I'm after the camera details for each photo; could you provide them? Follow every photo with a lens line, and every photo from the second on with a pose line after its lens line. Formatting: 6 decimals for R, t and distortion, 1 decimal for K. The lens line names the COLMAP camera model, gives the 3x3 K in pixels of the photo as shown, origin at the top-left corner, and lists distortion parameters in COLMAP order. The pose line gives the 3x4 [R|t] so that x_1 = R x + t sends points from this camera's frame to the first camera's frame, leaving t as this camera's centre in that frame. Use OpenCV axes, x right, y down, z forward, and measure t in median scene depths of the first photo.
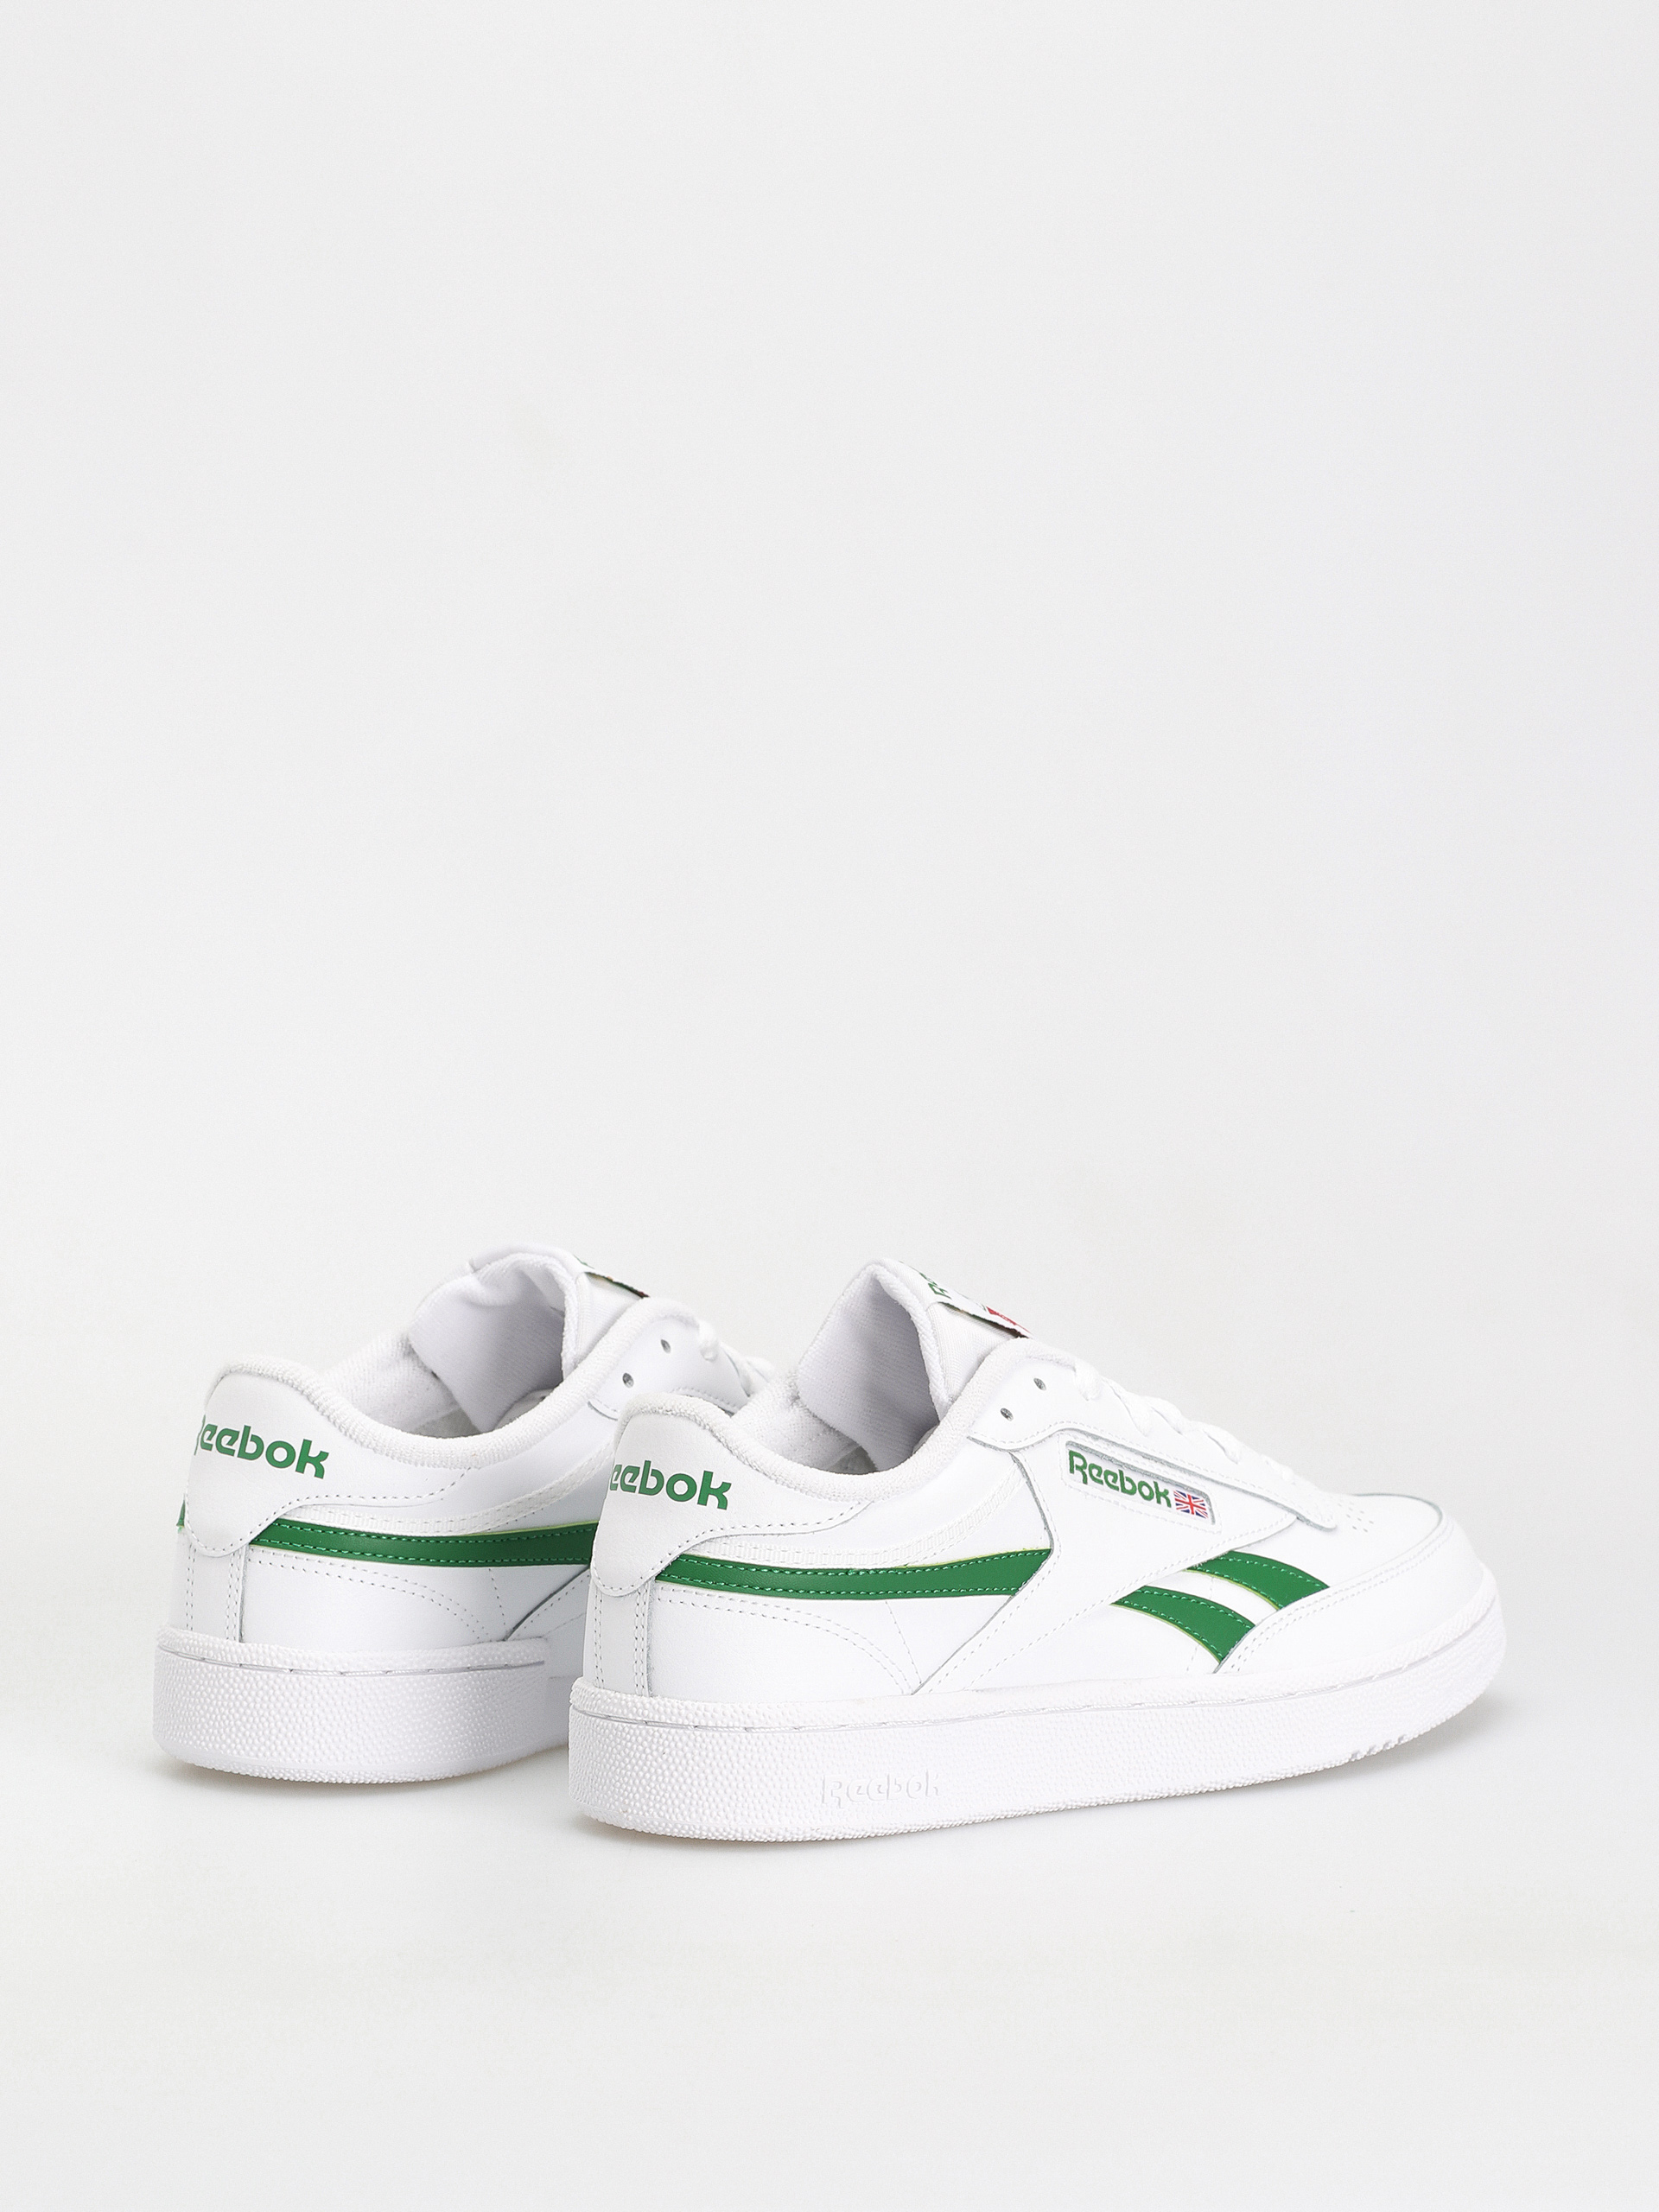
lens RADIAL K [[8153.9, 0, 829.0], [0, 8153.9, 1102.3], [0, 0, 1]] dist [-0.009160, 0.000000]
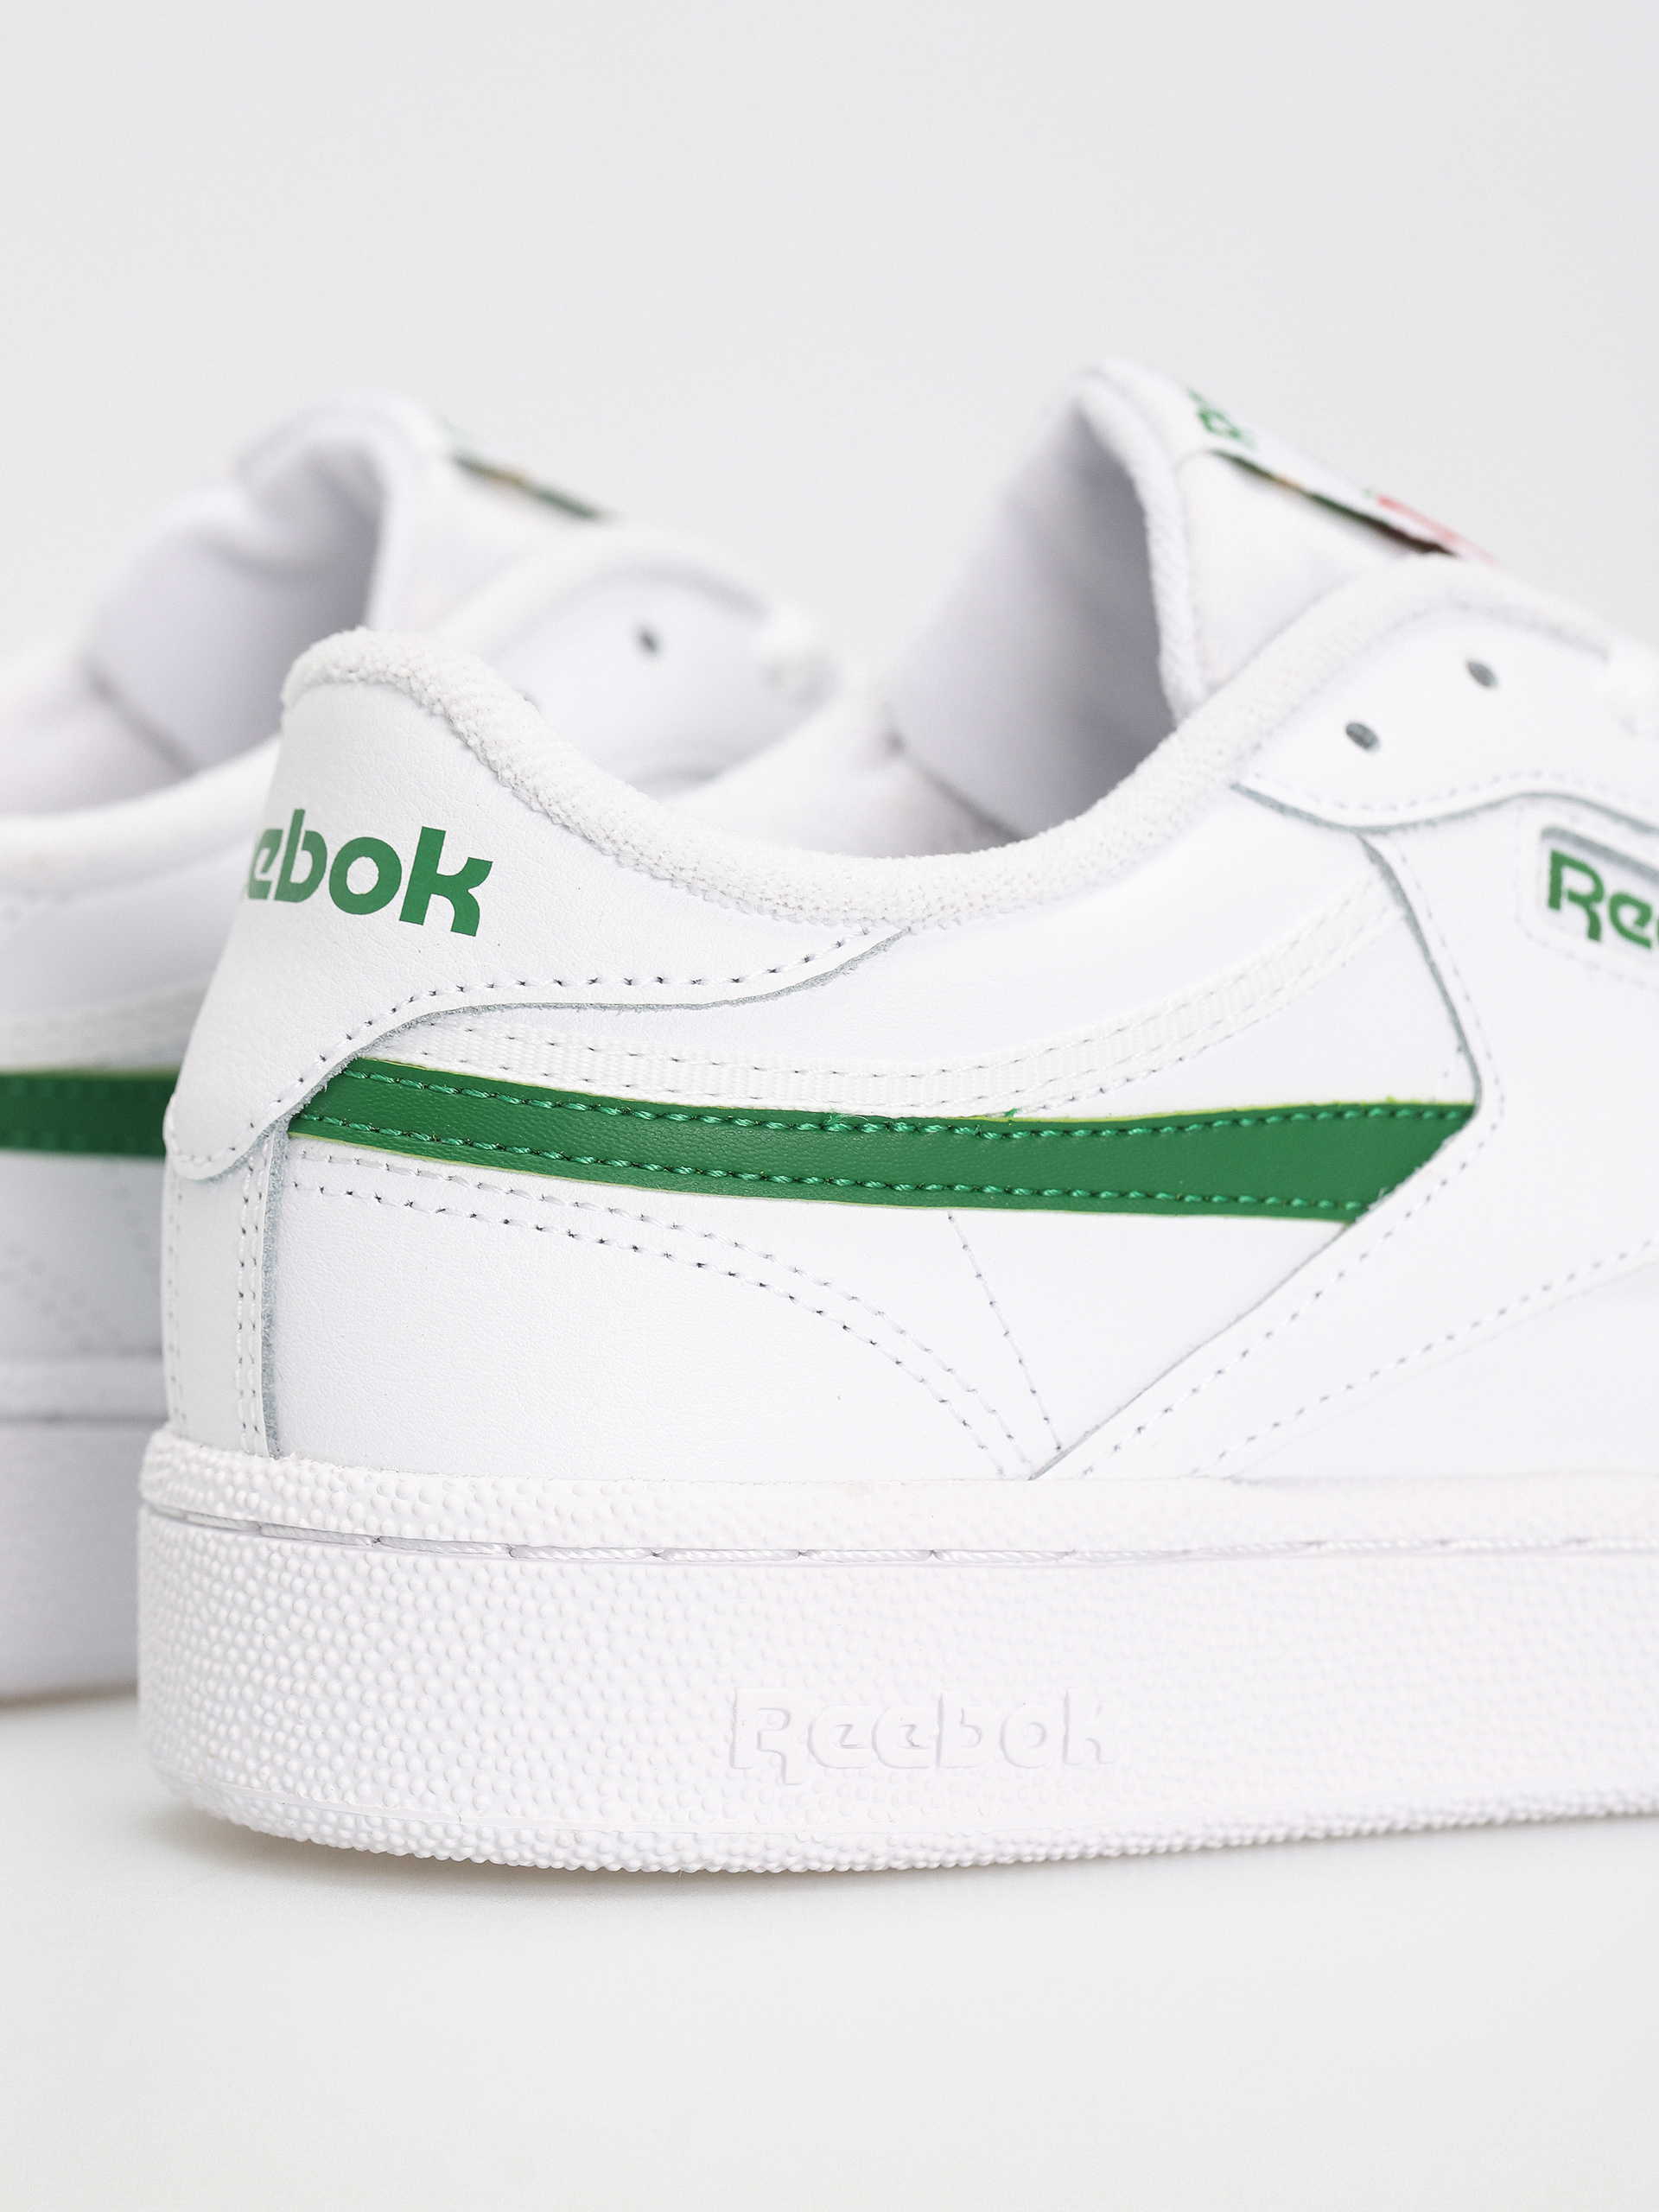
lens RADIAL K [[8153.9, 0, 829.0], [0, 8153.9, 1112.6], [0, 0, 1]] dist [-0.009160, 0.000000]
pose [[0.978430, 0.015298, -0.206014, 0.075157], [-0.018667, 0.999722, -0.014418, 0.061703], [0.205736, 0.017953, 0.978443, 0.644911]]
